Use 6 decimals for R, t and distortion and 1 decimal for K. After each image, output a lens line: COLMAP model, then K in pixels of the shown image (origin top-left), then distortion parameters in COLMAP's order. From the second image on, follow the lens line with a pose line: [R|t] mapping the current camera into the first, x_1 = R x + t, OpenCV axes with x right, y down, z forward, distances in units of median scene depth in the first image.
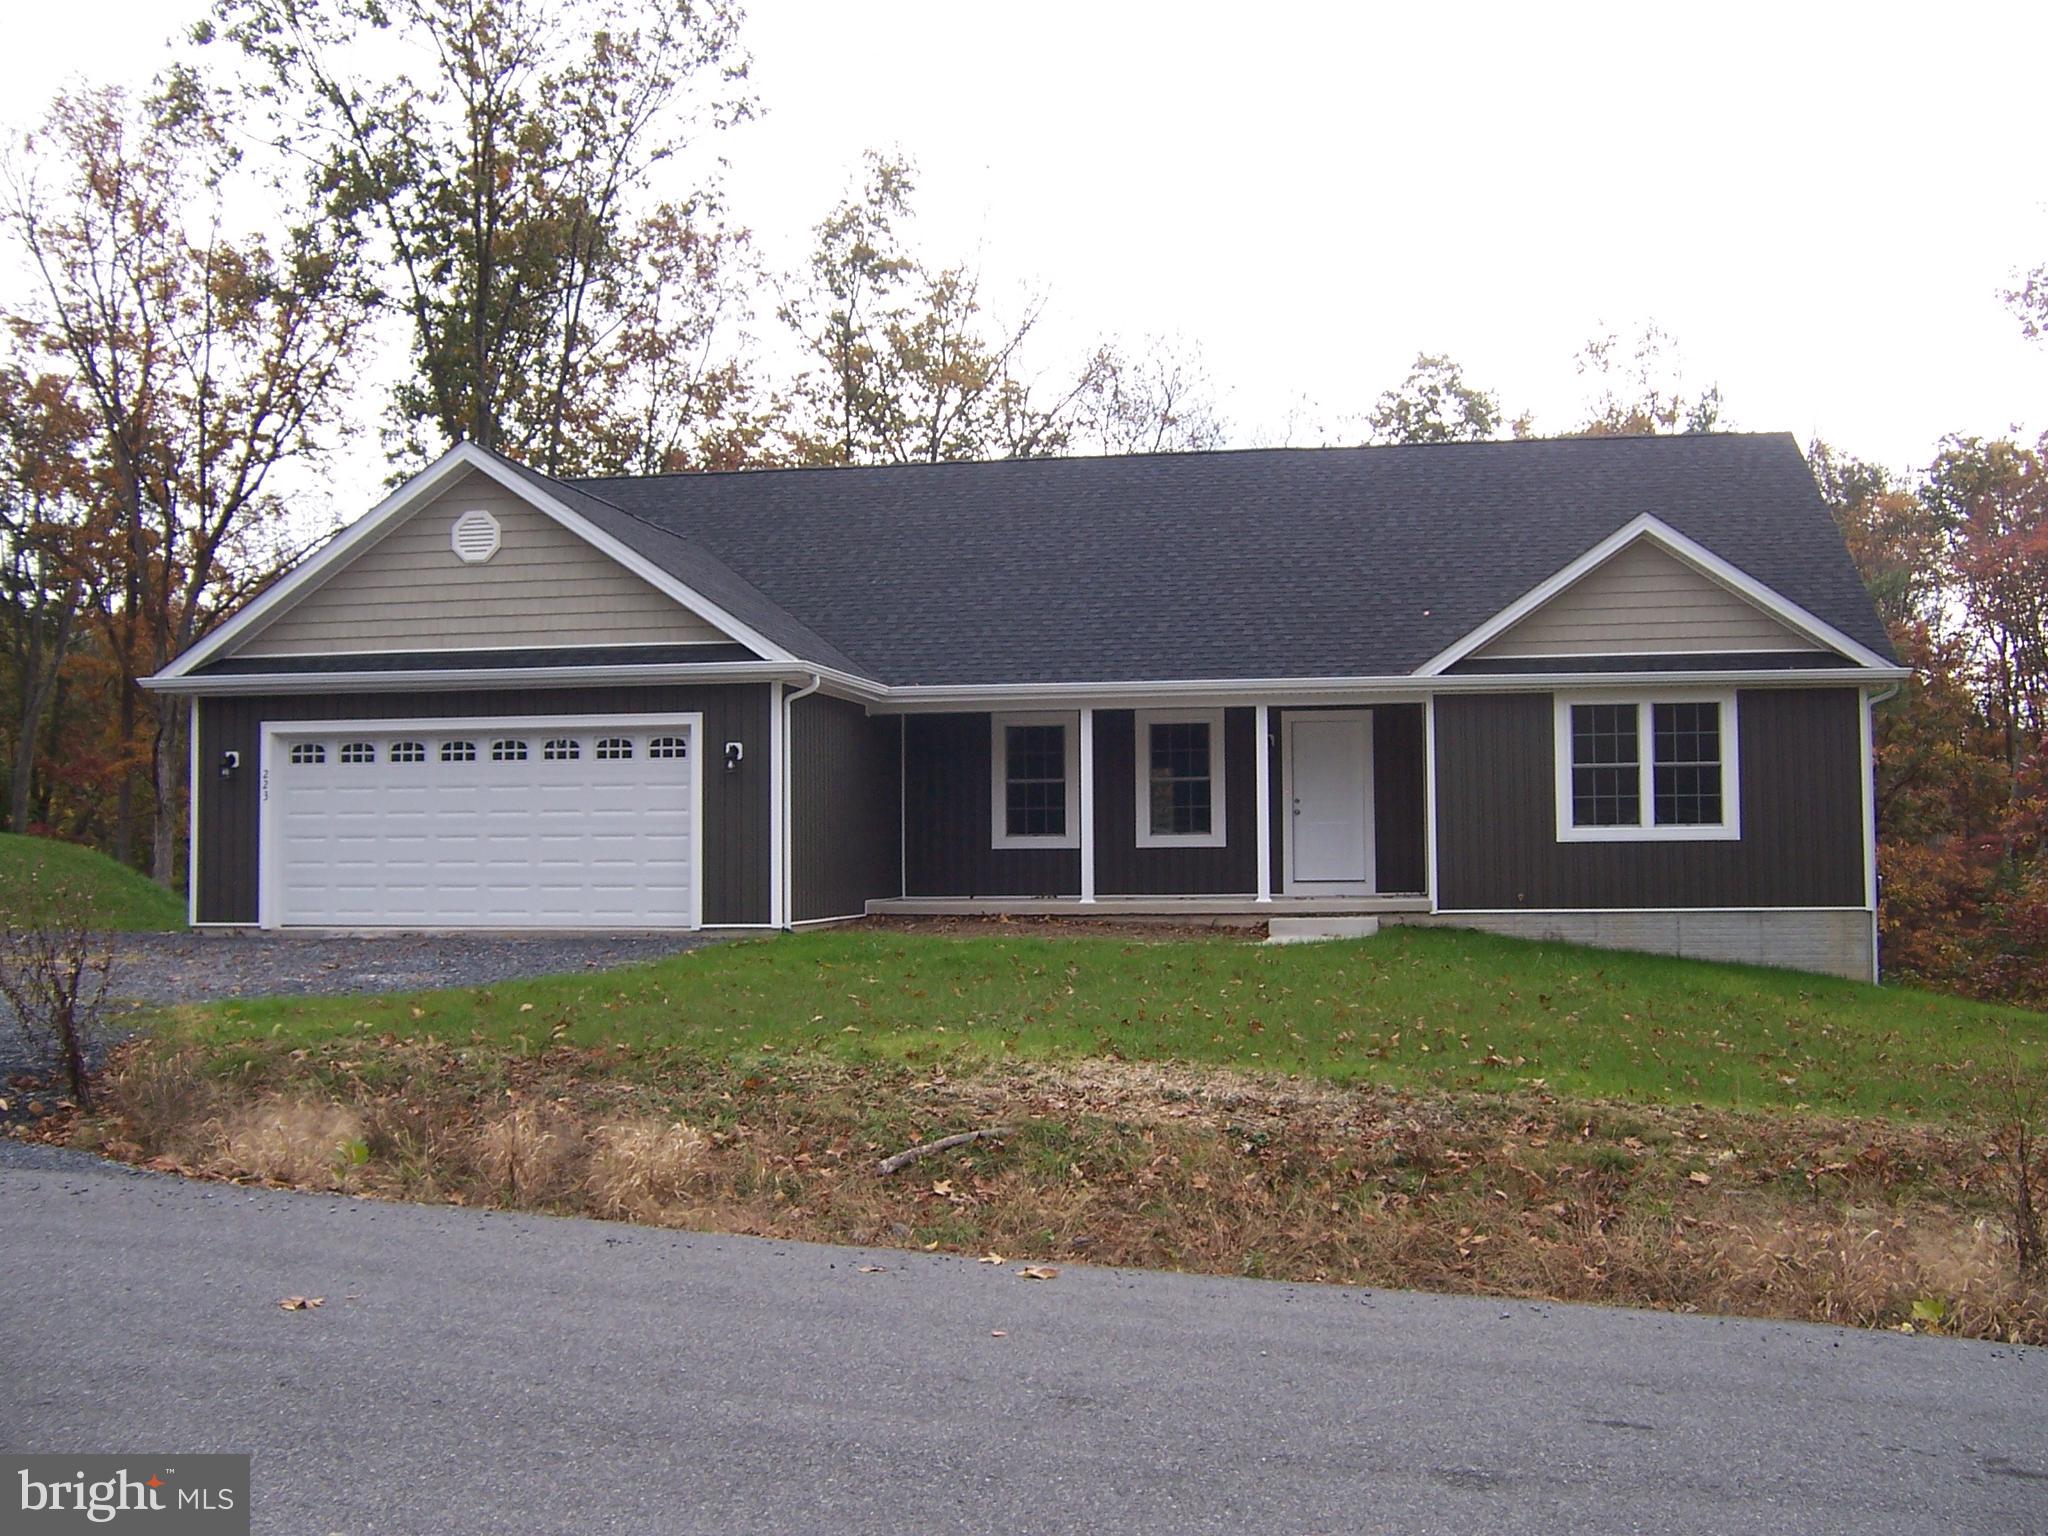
lens RADIAL K [[2022.9, 0, 1053.9], [0, 2022.9, 758.7], [0, 0, 1]] dist [-0.141331, 0.230078]
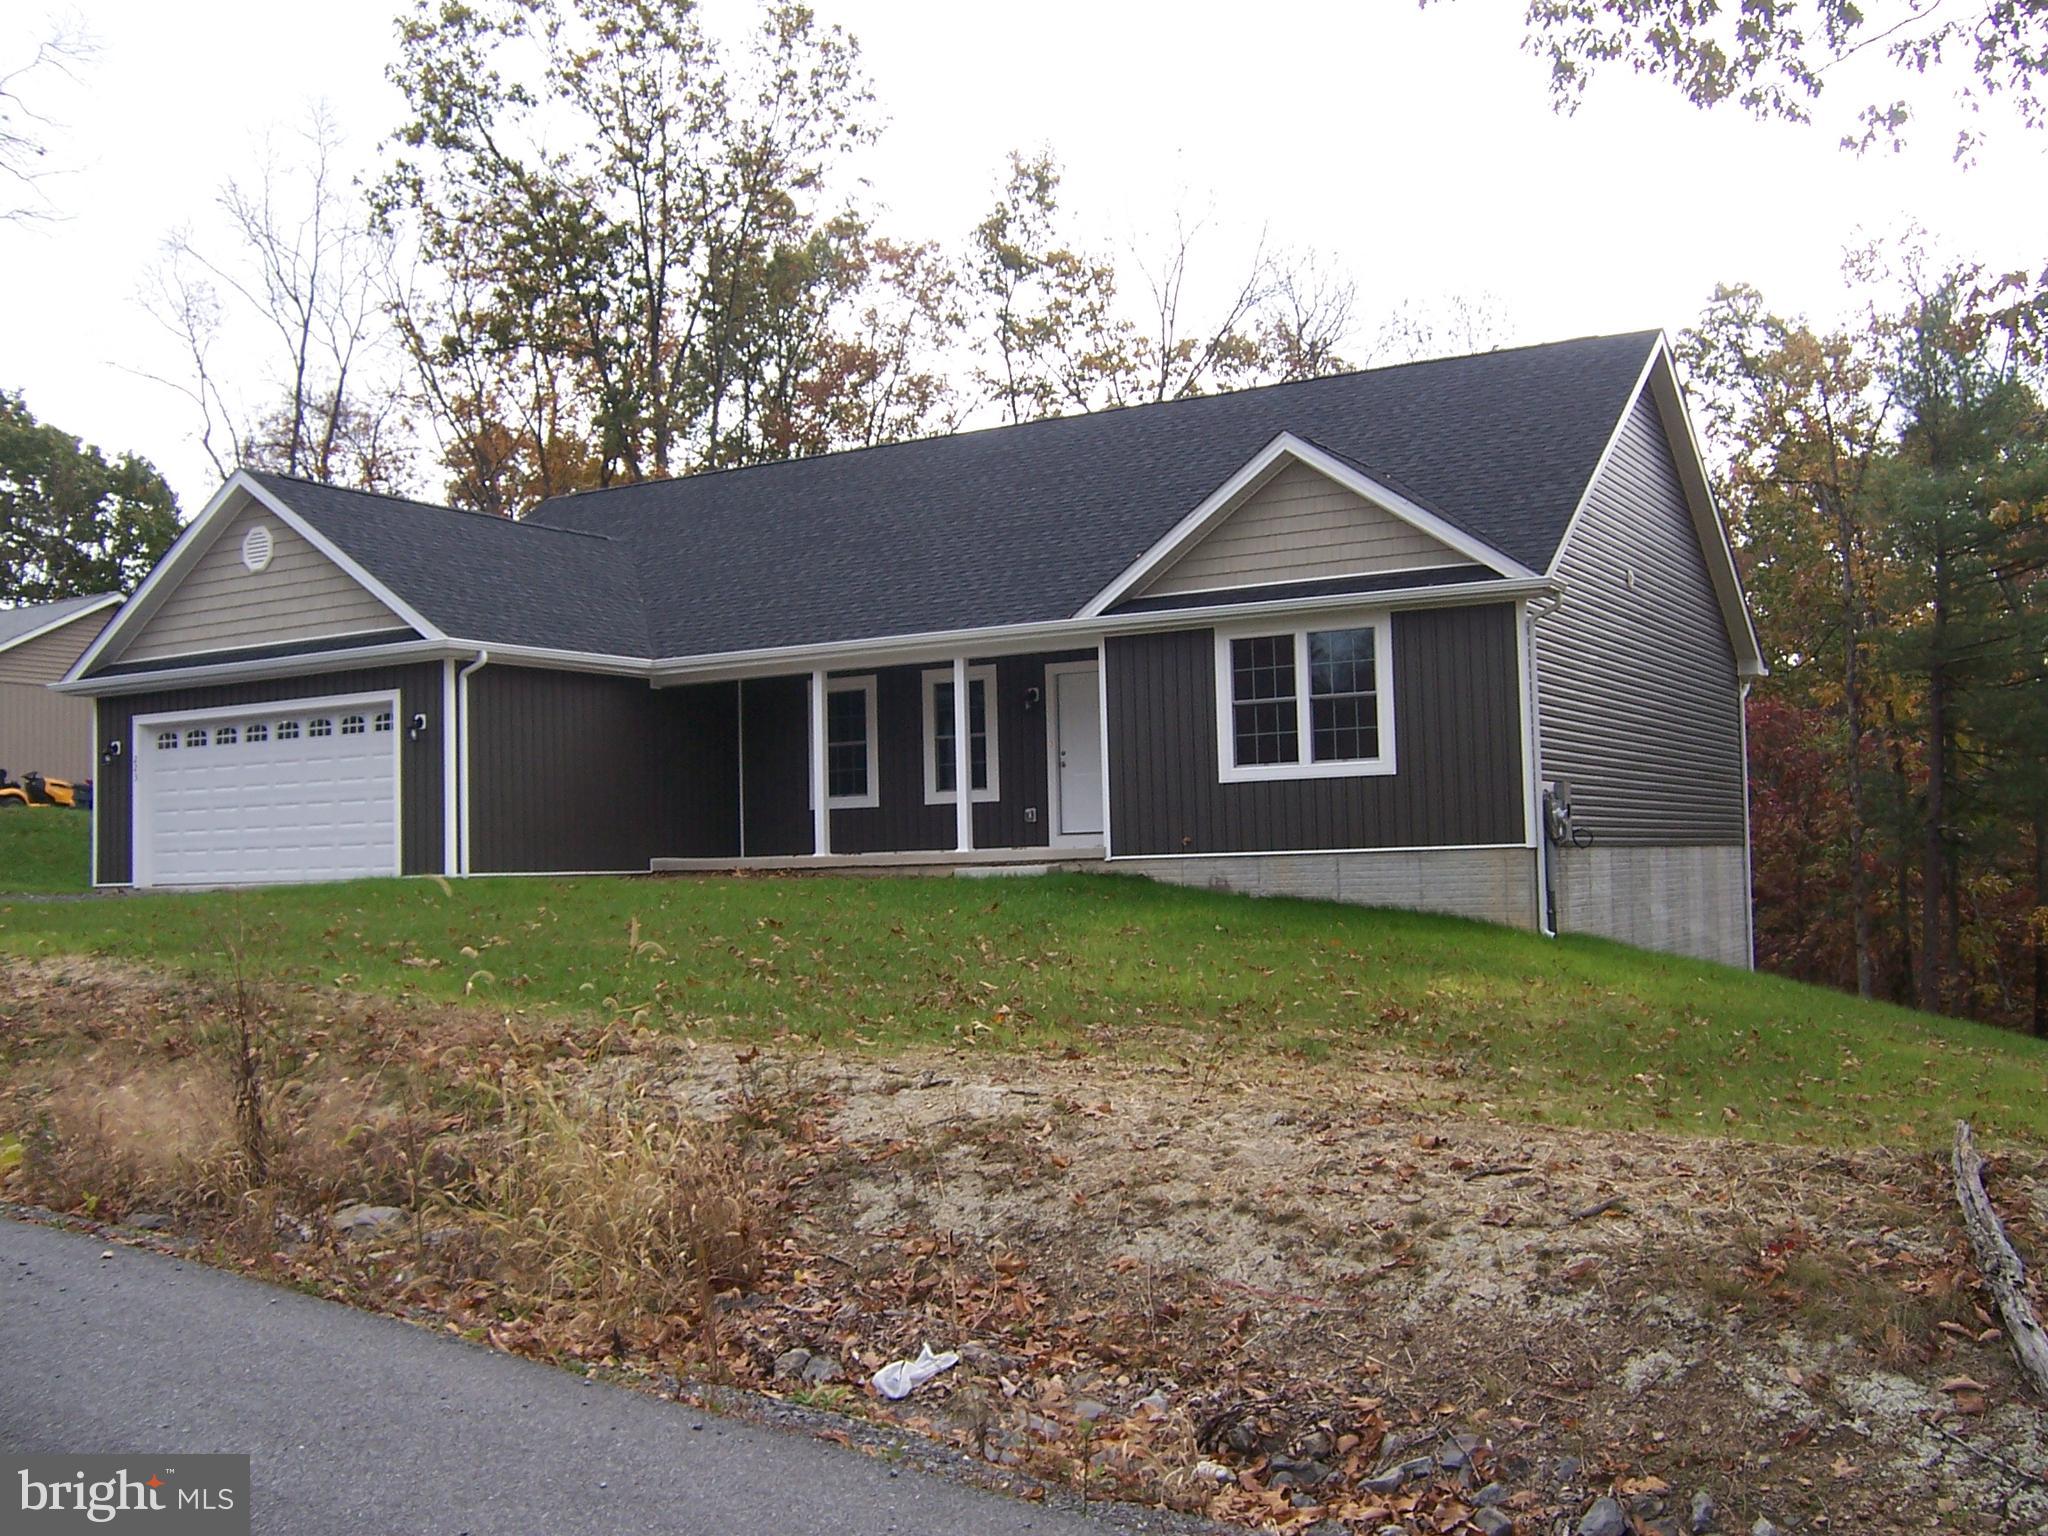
lens RADIAL K [[2022.9, 0, 1053.9], [0, 2022.9, 758.7], [0, 0, 1]] dist [-0.141331, 0.230078]
pose [[0.935978, -0.035702, -0.350242, 0.520405], [0.034946, 0.999353, -0.008482, 0.035620], [0.350319, -0.004301, 0.936621, 0.069799]]
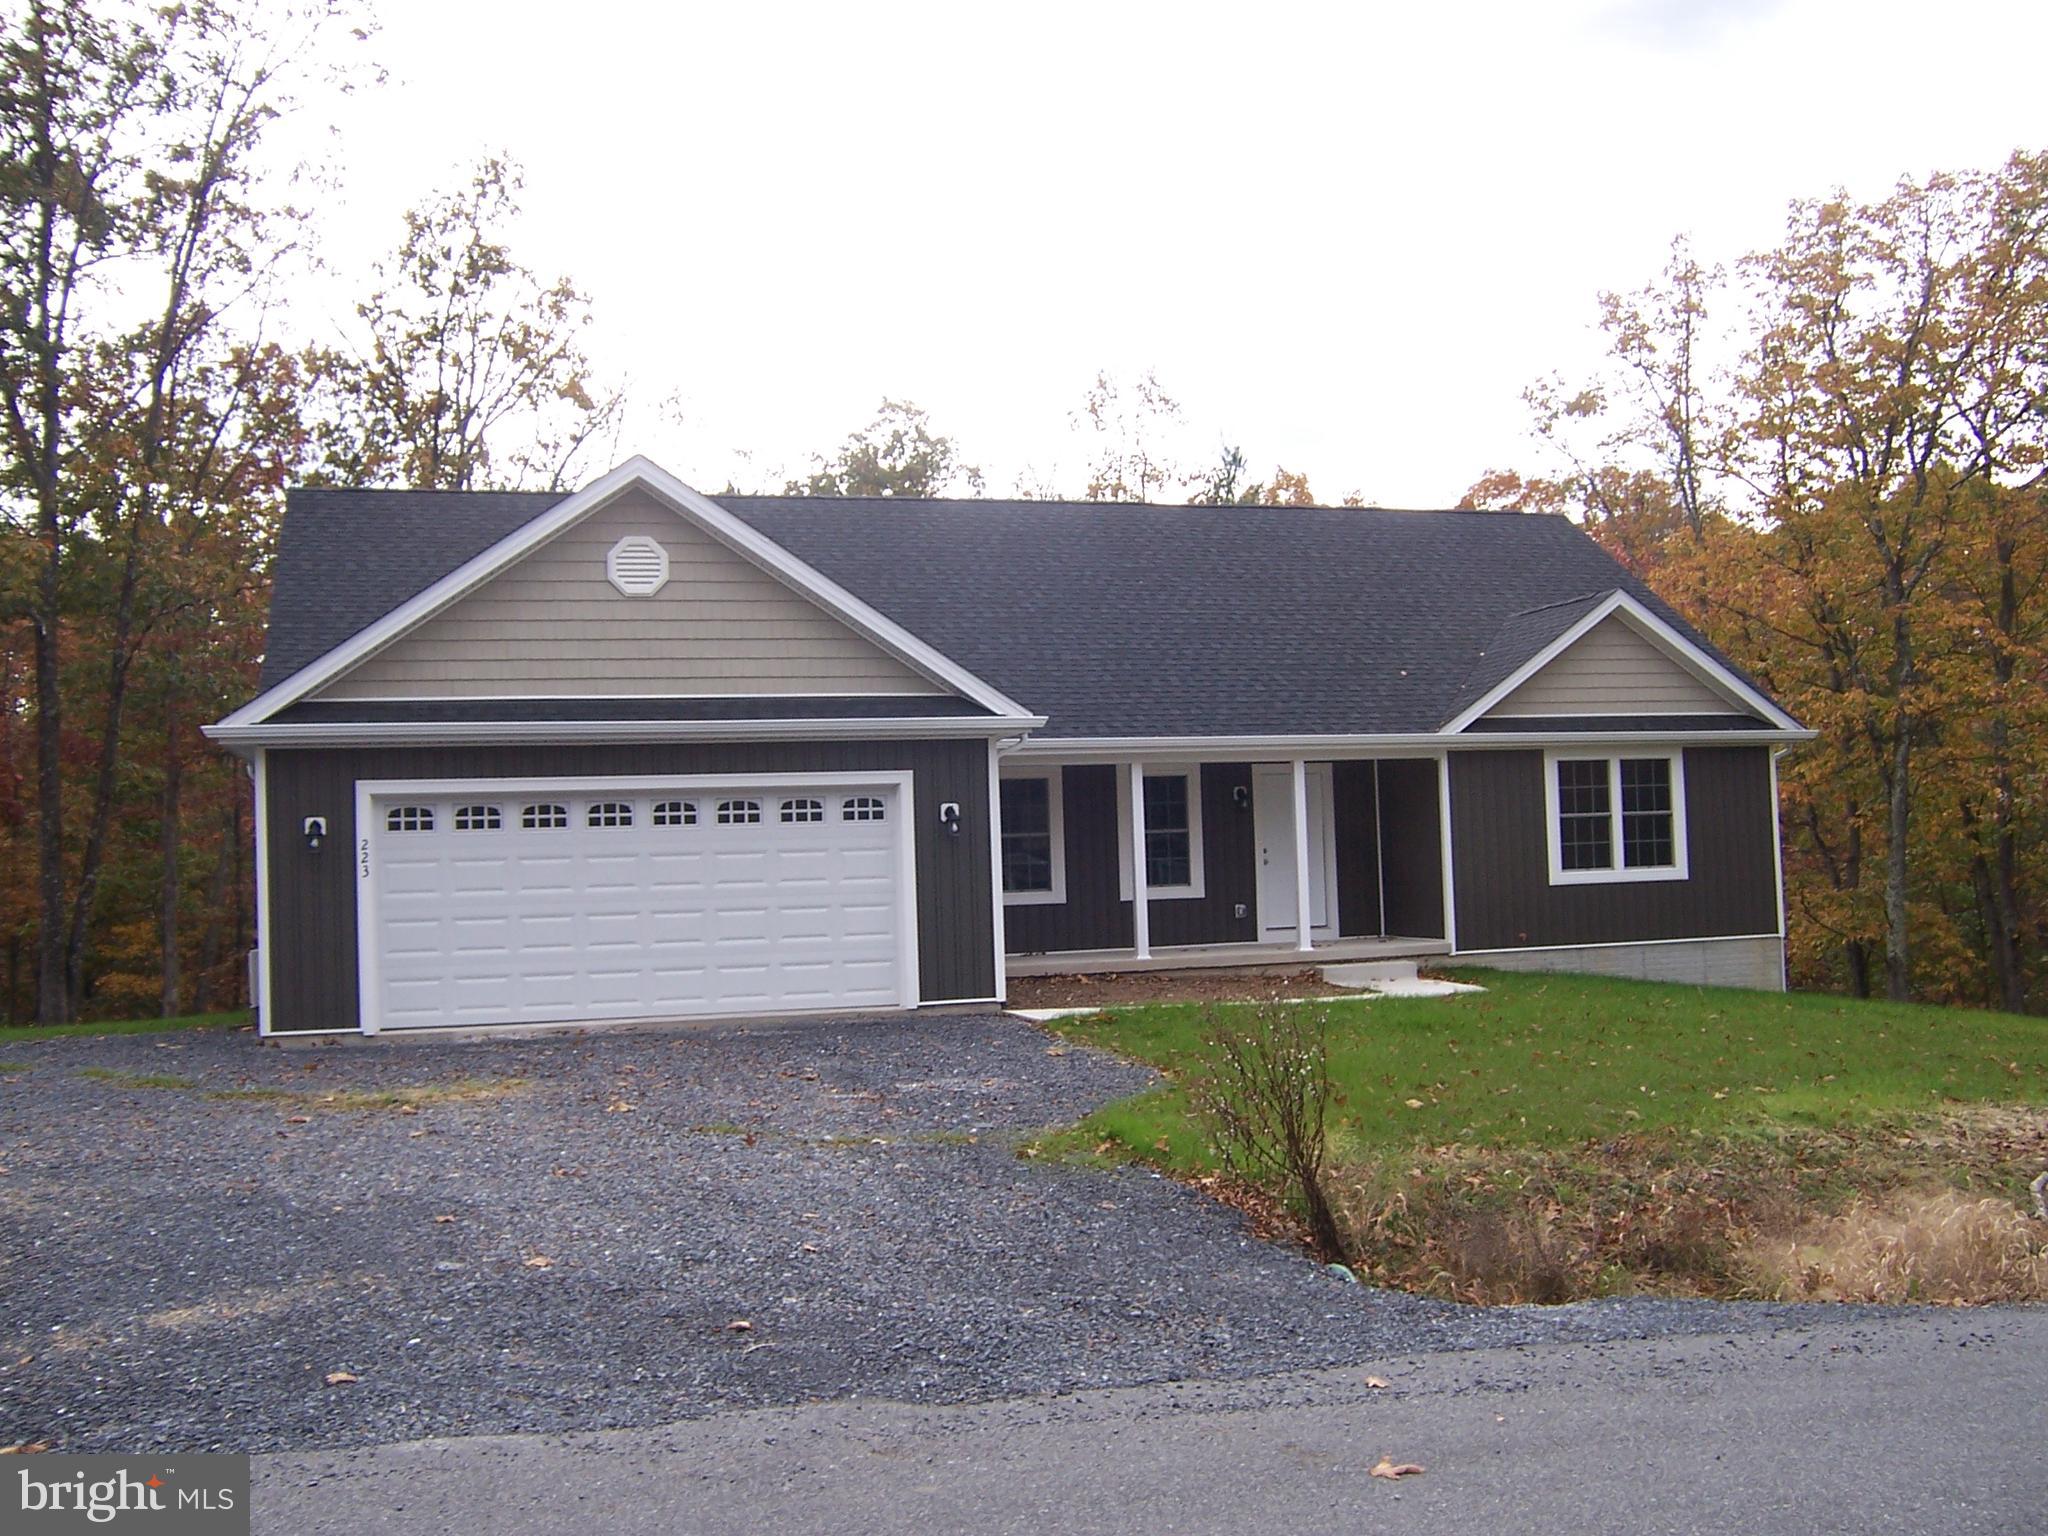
lens RADIAL K [[2022.9, 0, 1053.9], [0, 2022.9, 758.7], [0, 0, 1]] dist [-0.141331, 0.230078]
pose [[0.895985, 0.001690, 0.444080, -0.485957], [0.004574, 0.999905, -0.013034, -0.014913], [-0.444060, 0.013709, 0.895892, 0.136513]]
